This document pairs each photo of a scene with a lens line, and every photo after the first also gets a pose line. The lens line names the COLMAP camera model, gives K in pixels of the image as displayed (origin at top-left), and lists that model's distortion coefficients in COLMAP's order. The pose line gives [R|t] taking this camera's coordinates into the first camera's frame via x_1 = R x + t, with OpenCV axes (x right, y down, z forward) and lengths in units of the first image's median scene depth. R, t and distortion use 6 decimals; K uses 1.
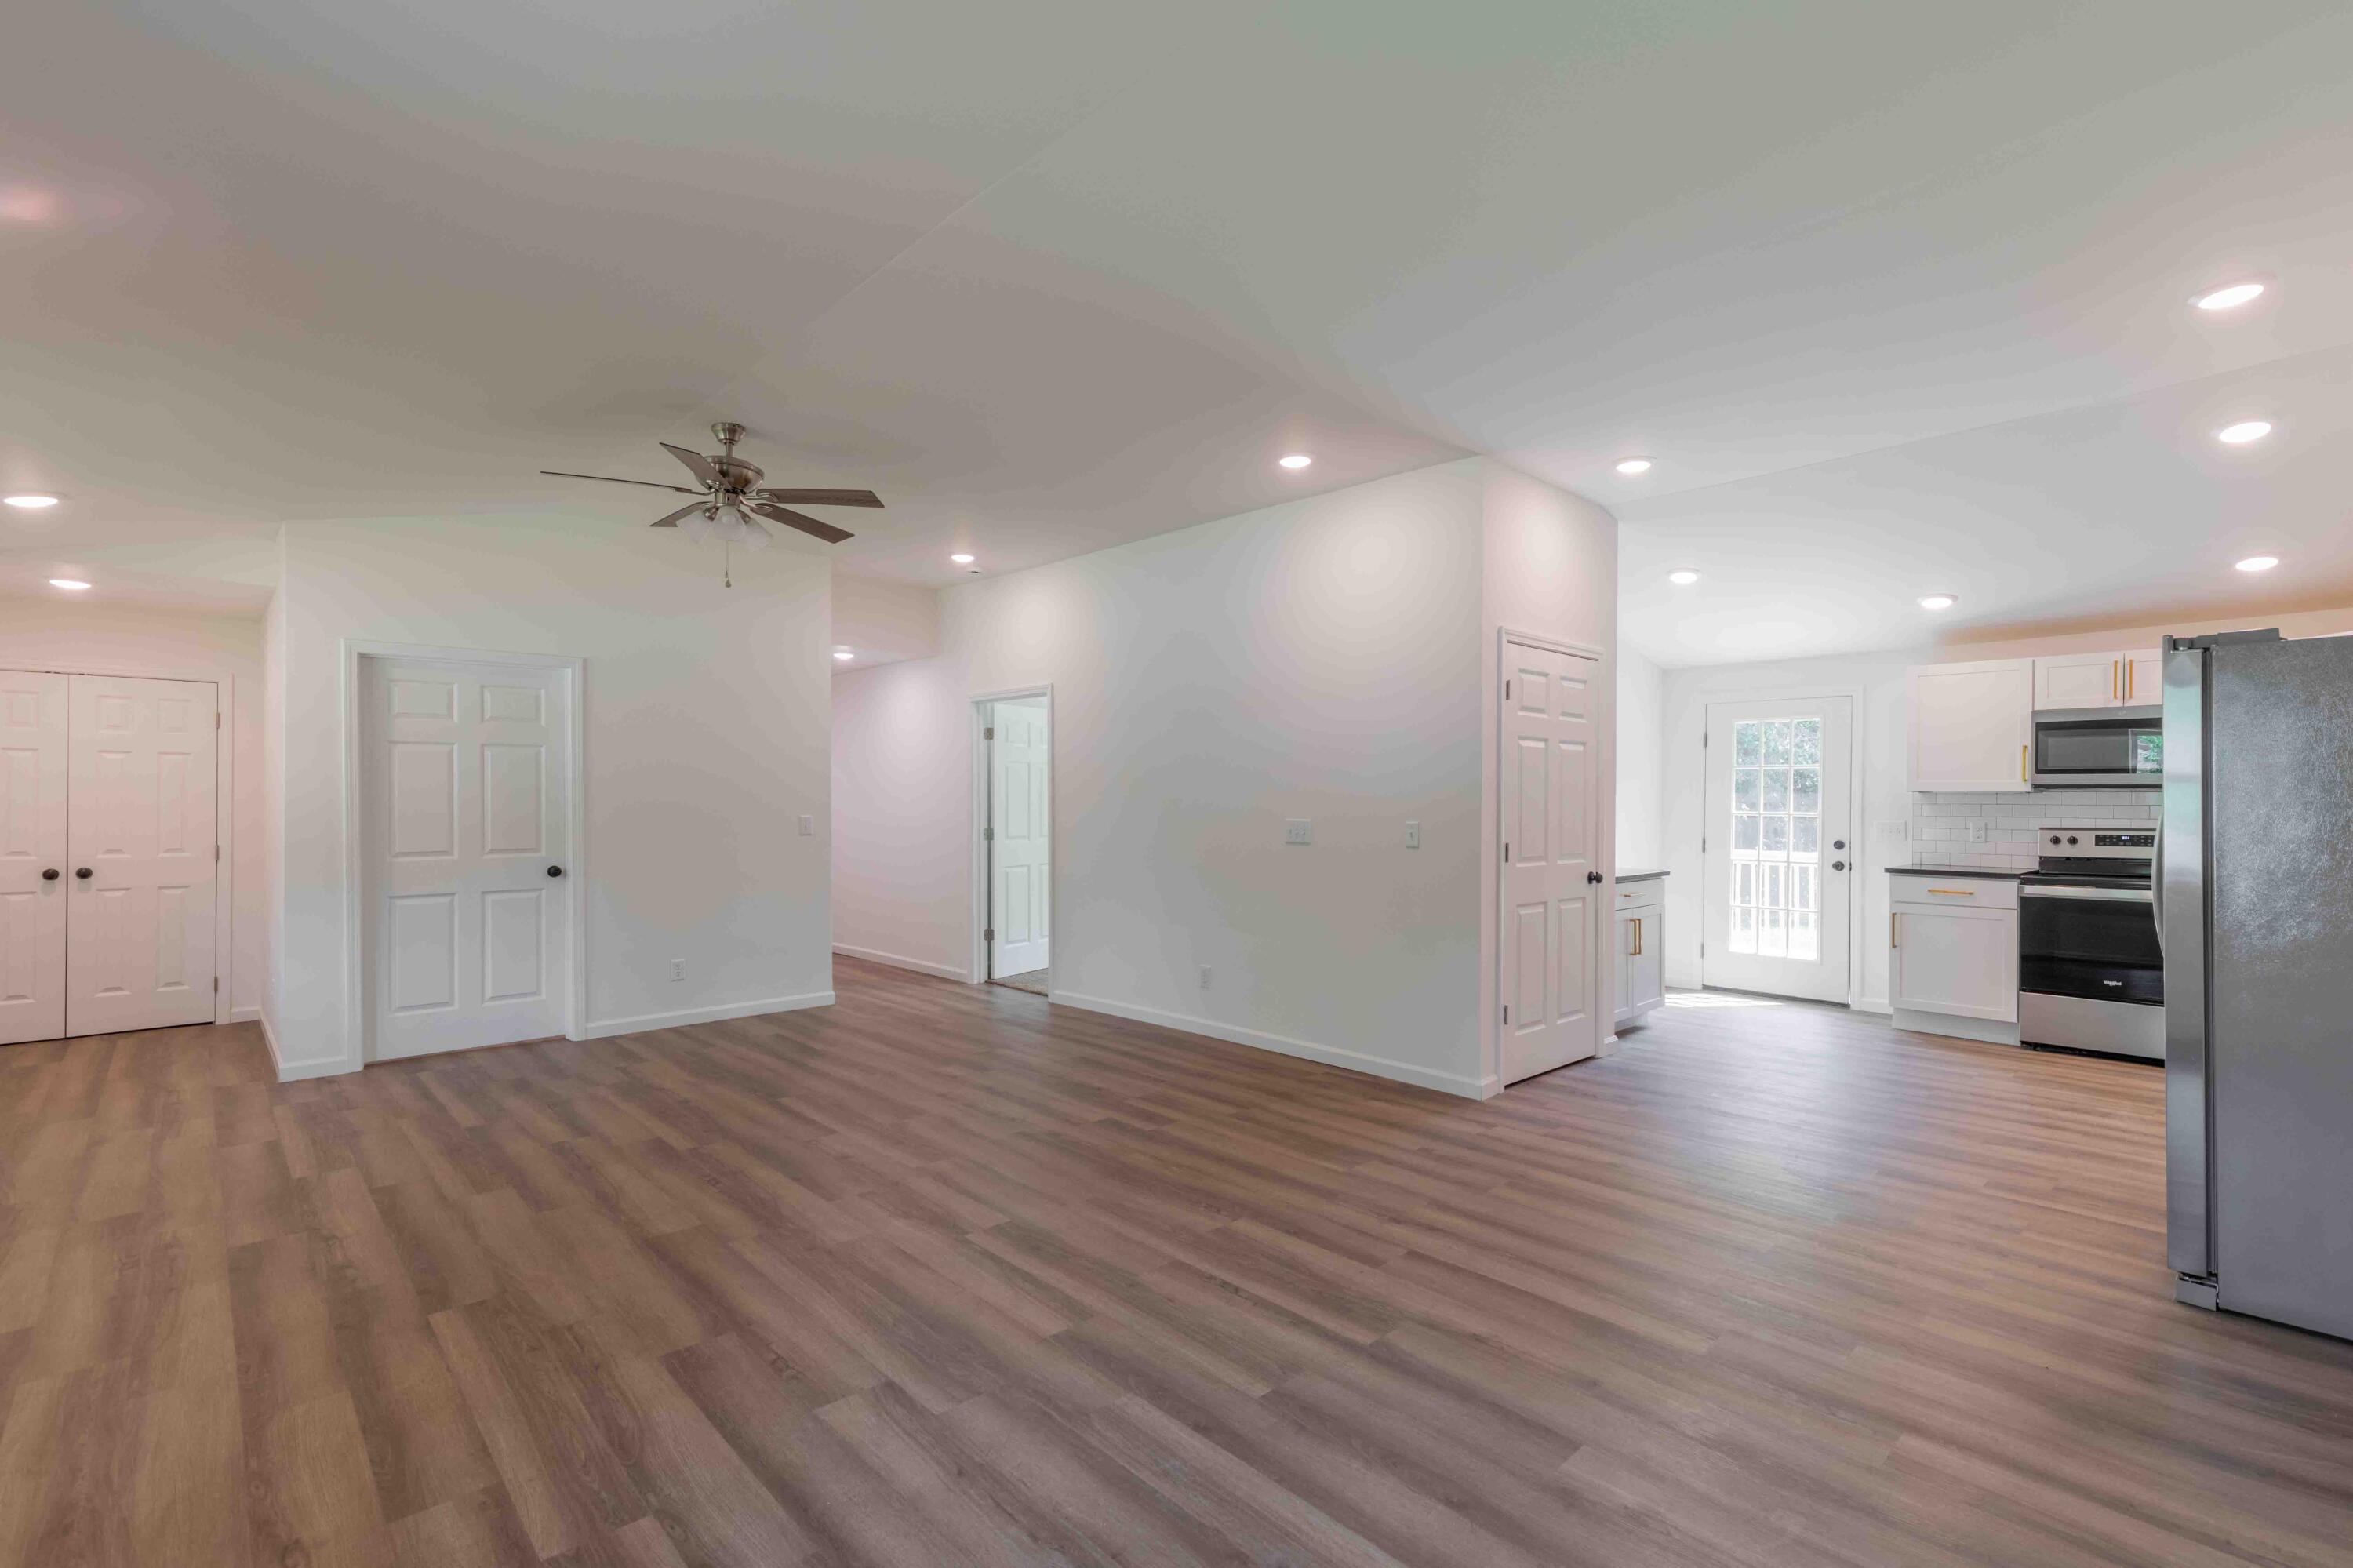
lens RADIAL K [[1076.6, 0, 1179.3], [0, 1076.6, 793.3], [0, 0, 1]] dist [0.009529, -0.000328]
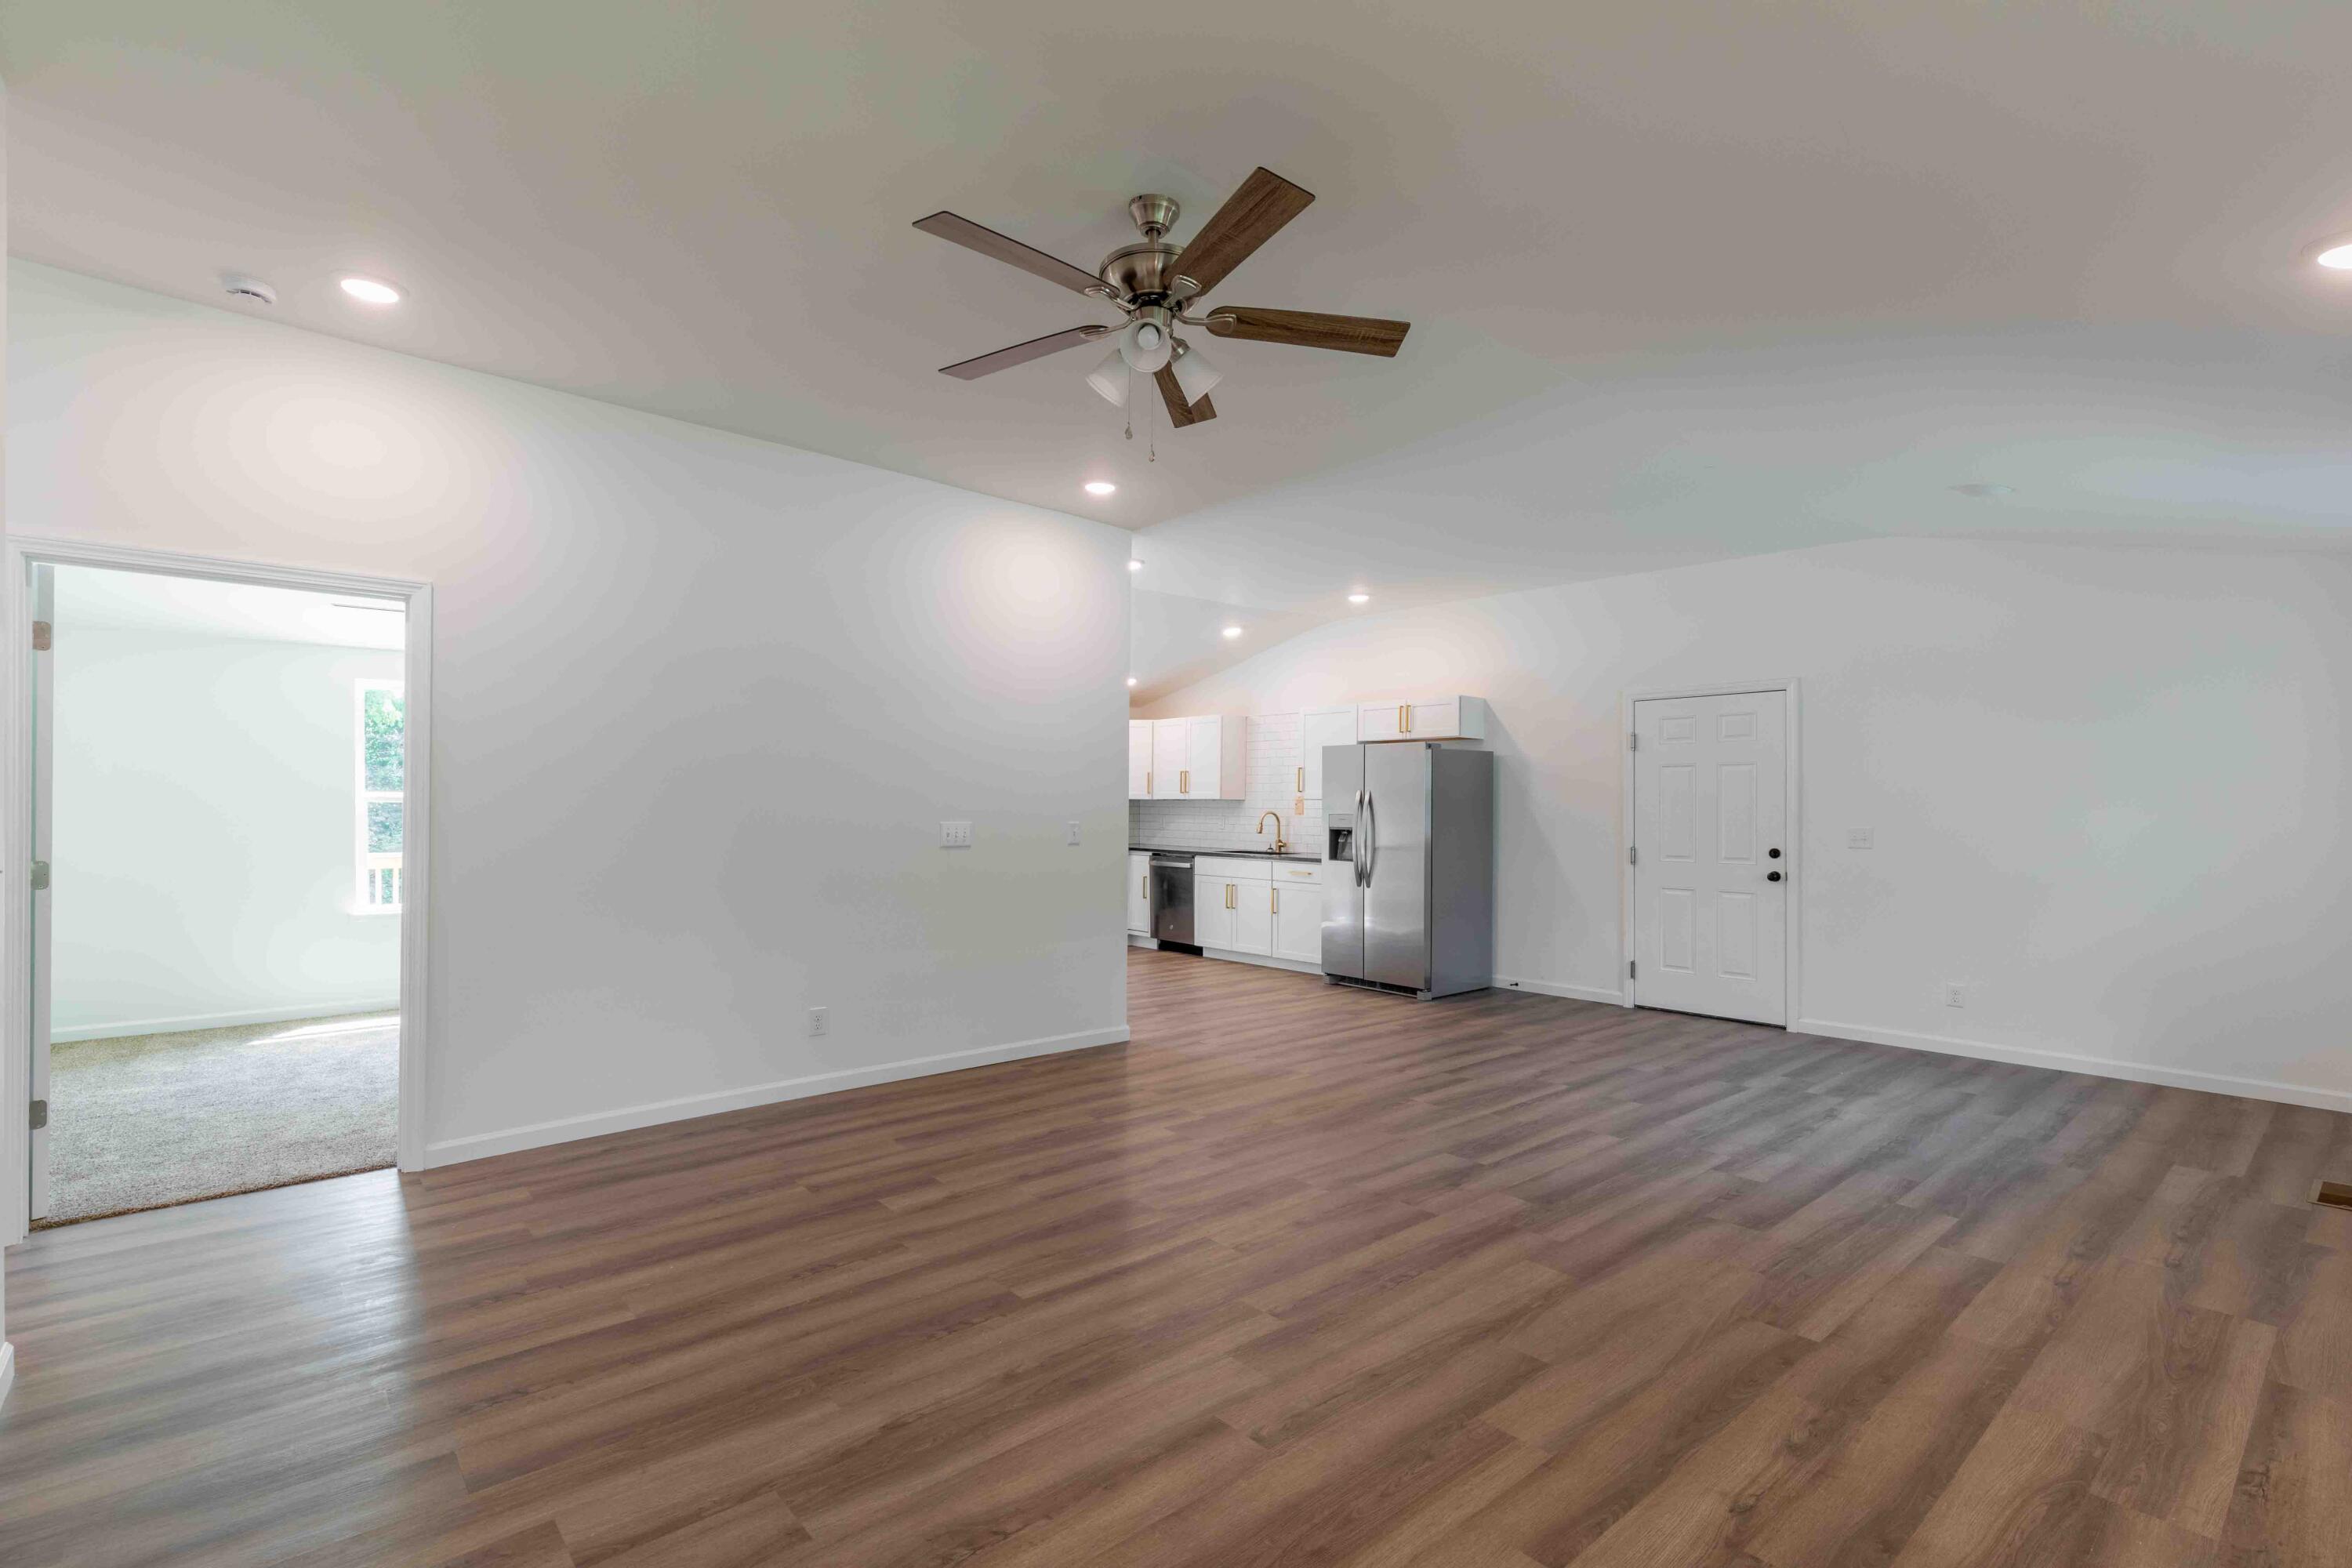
lens RADIAL K [[1076.1, 0, 1178.1], [0, 1076.1, 797.9], [0, 0, 1]] dist [0.009529, -0.000328]
pose [[0.026029, 0.007529, 0.999633, -1.523425], [-0.014523, 0.999869, -0.007153, 0.012371], [-0.999556, -0.014331, 0.026135, 1.412047]]
